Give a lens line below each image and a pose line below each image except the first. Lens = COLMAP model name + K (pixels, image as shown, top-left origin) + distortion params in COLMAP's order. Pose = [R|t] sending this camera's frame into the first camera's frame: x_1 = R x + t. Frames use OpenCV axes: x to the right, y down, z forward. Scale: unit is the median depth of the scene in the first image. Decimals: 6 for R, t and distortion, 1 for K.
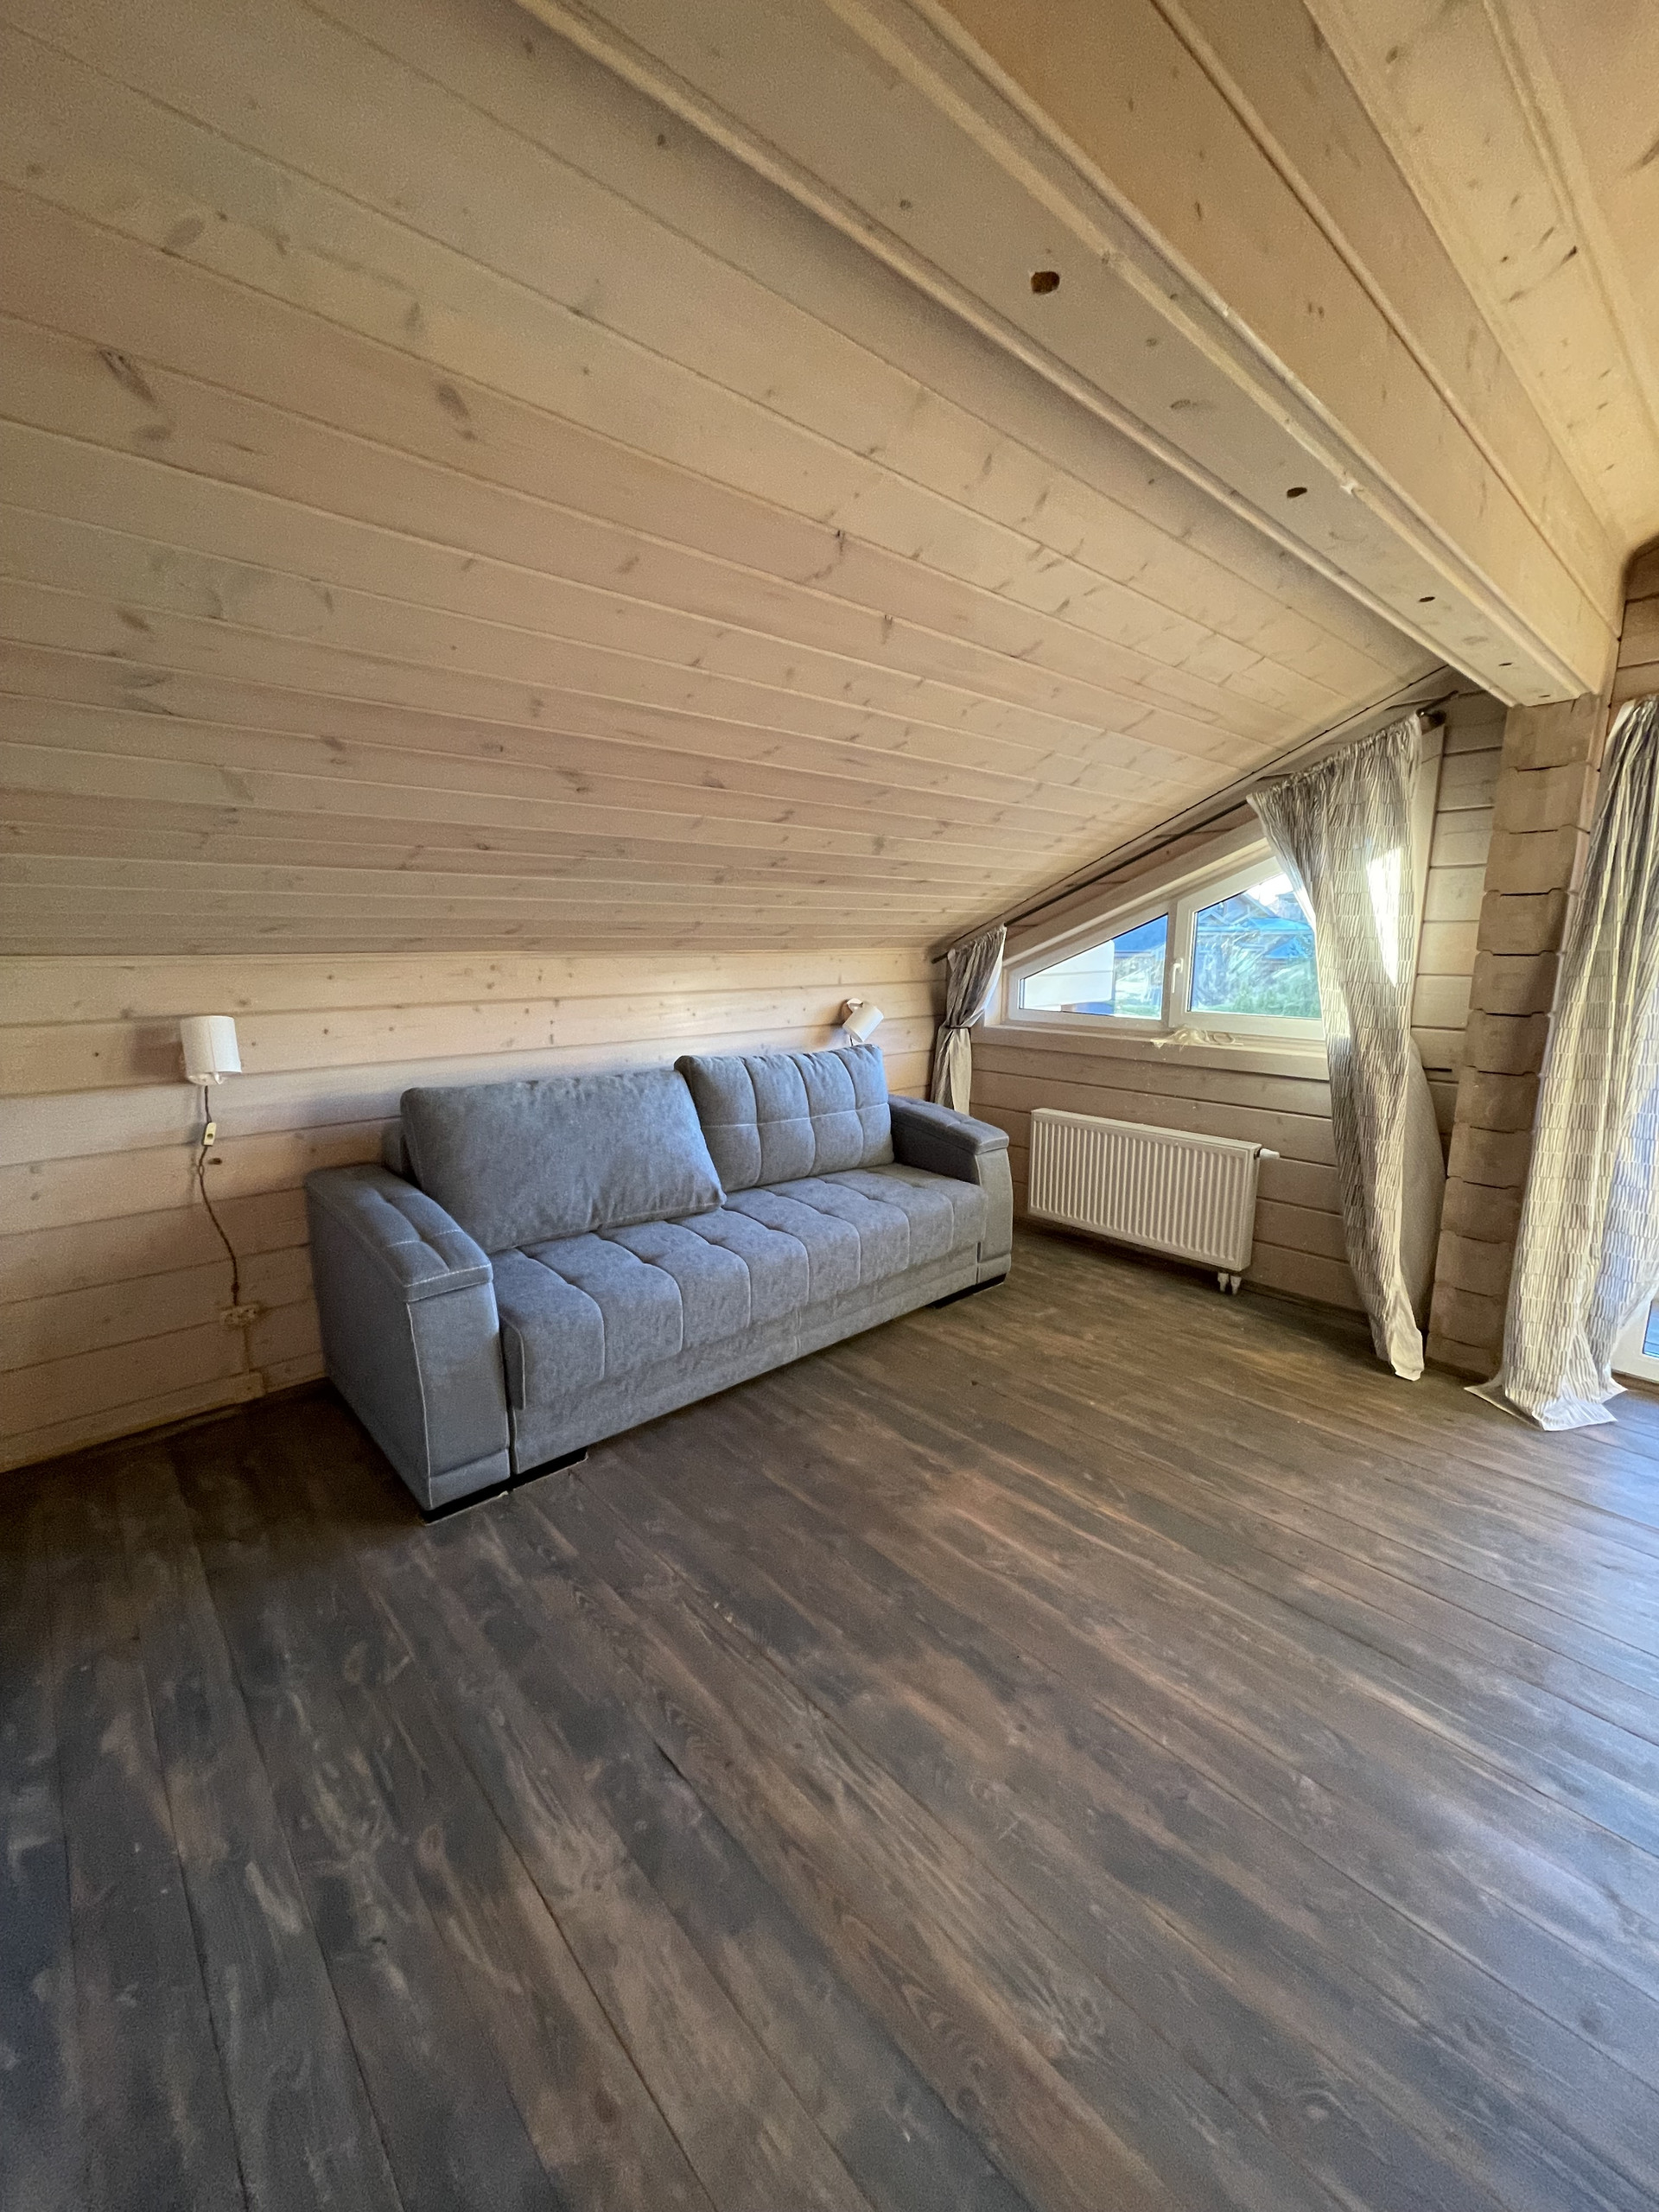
lens RADIAL K [[889.8, 0, 830.0], [0, 889.8, 1101.4], [0, 0, 1]] dist [-0.003161, 0.000949]
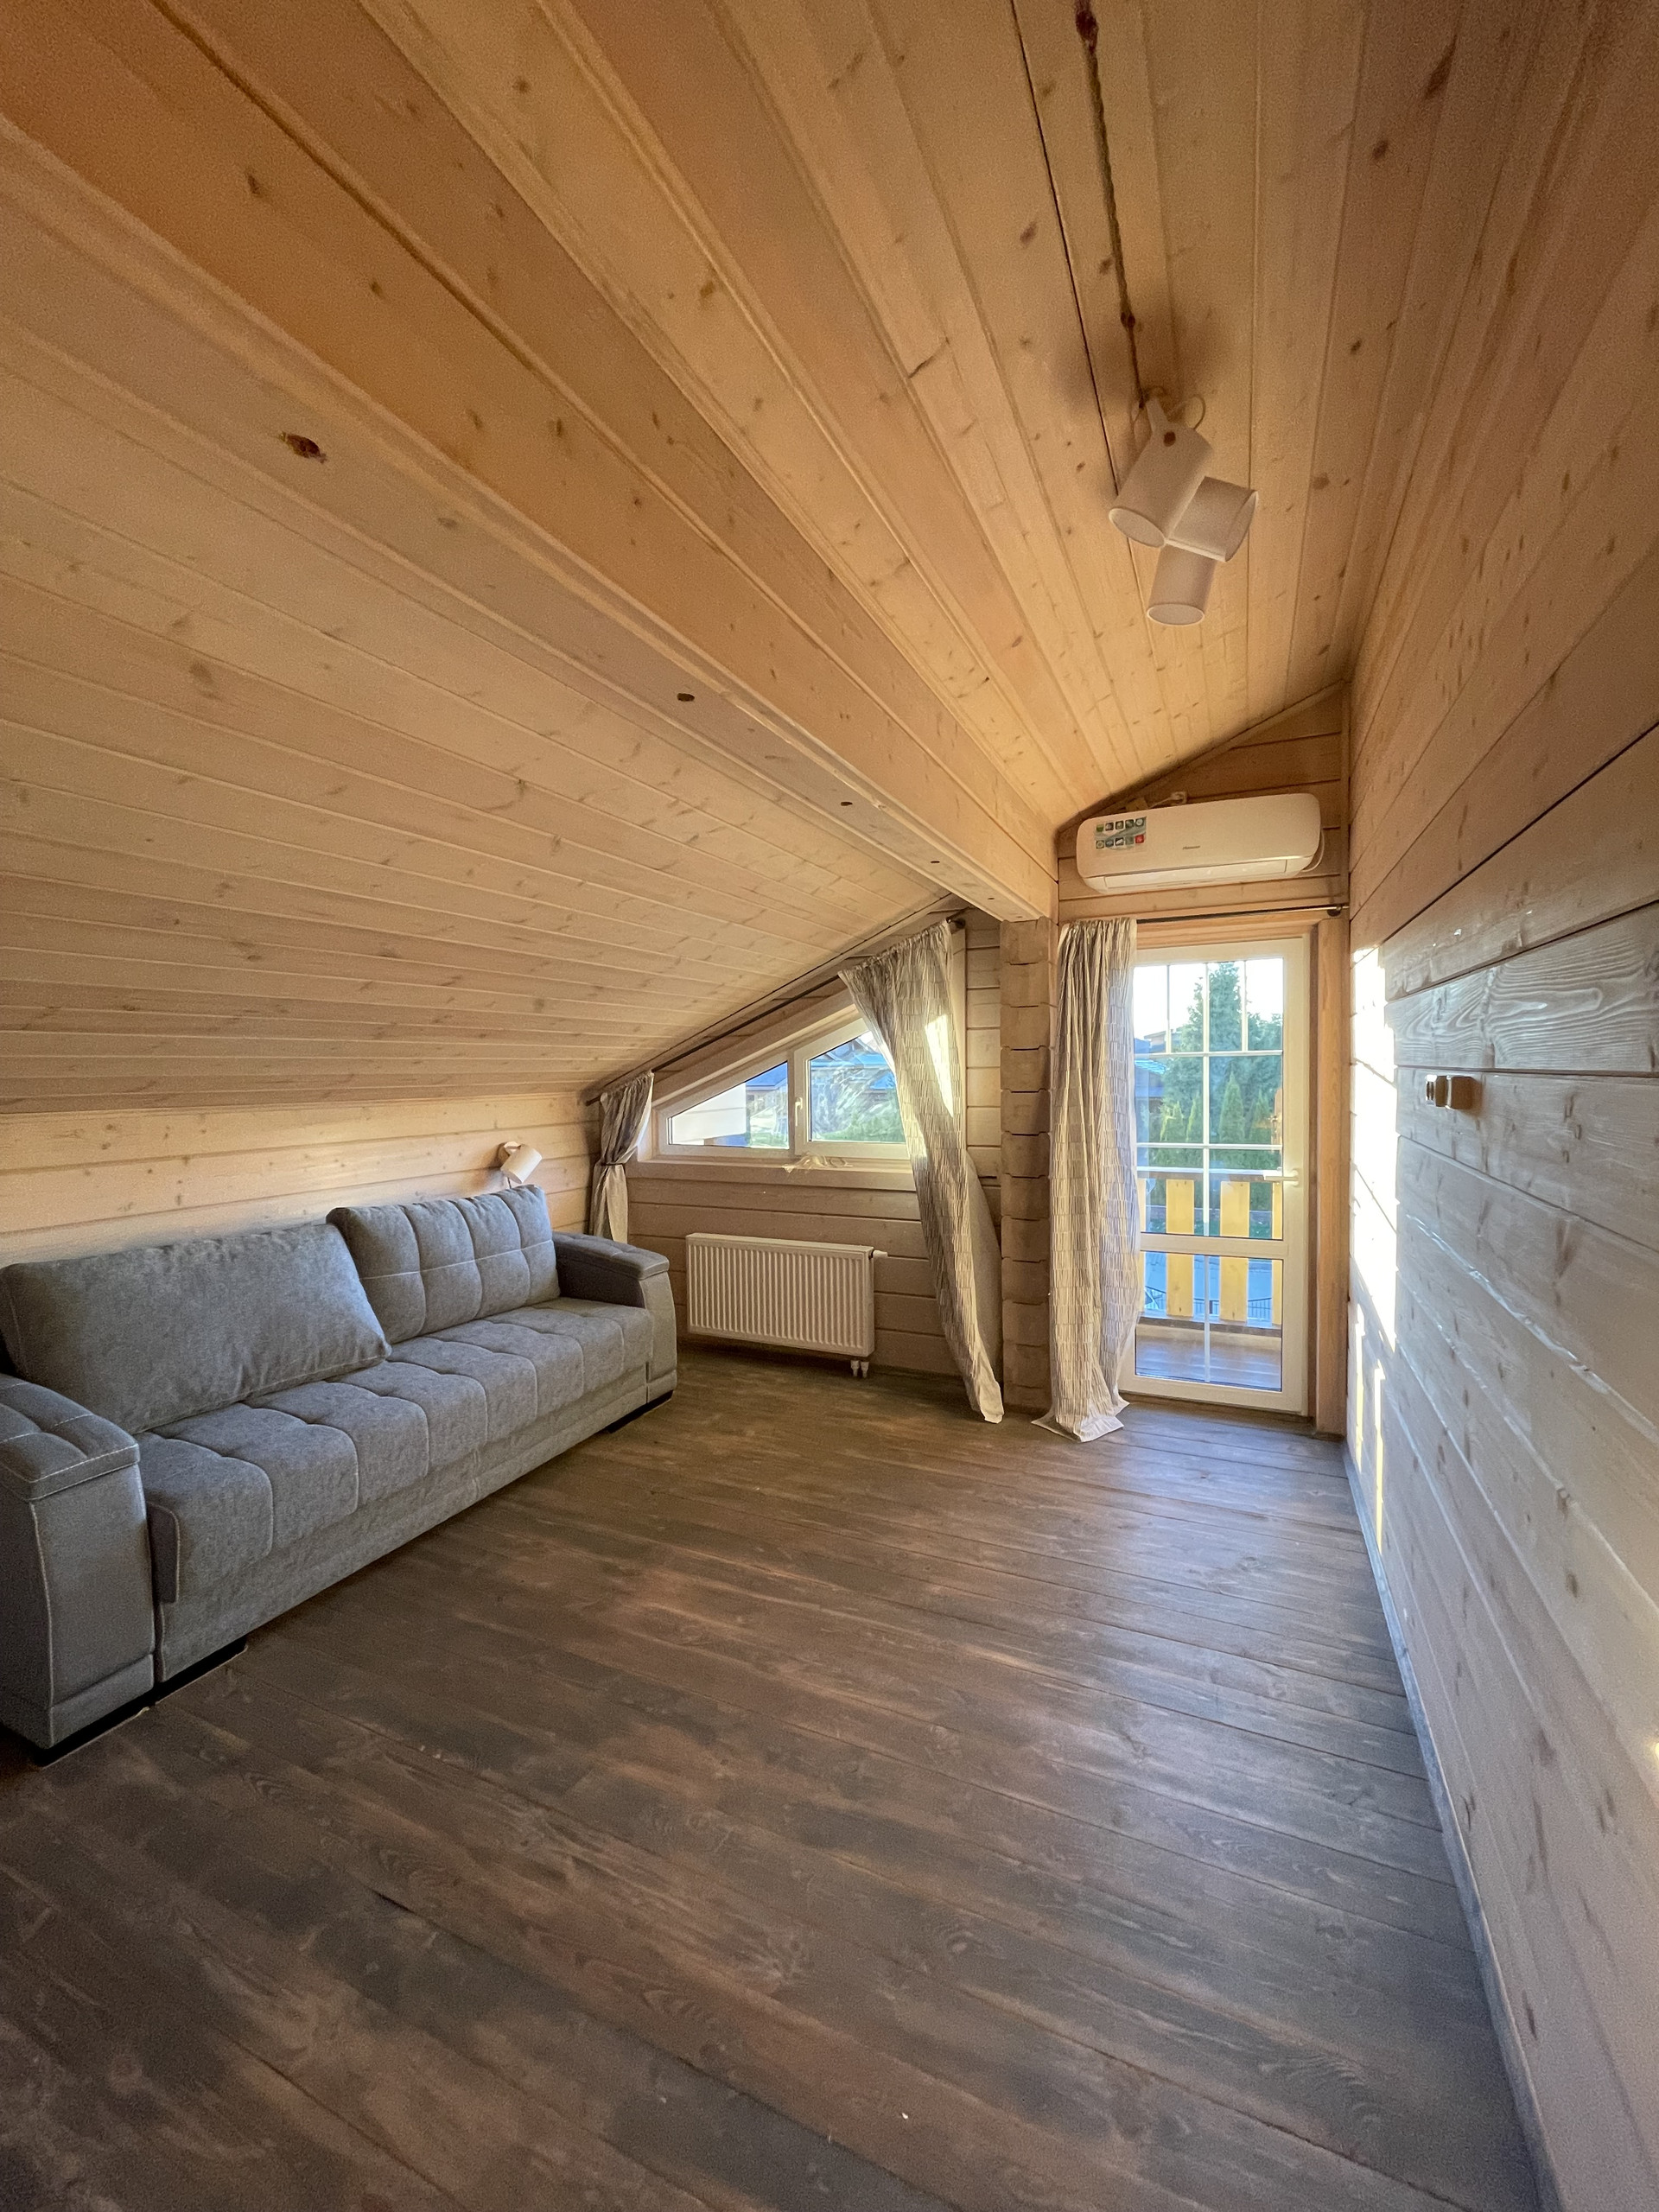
lens RADIAL K [[889.8, 0, 813.2], [0, 889.8, 1099.1], [0, 0, 1]] dist [-0.003161, 0.000949]
pose [[0.926800, -0.025067, 0.374717, -0.061482], [0.081428, 0.987447, -0.135341, 0.008494], [-0.366621, 0.155947, 0.917208, -0.166101]]
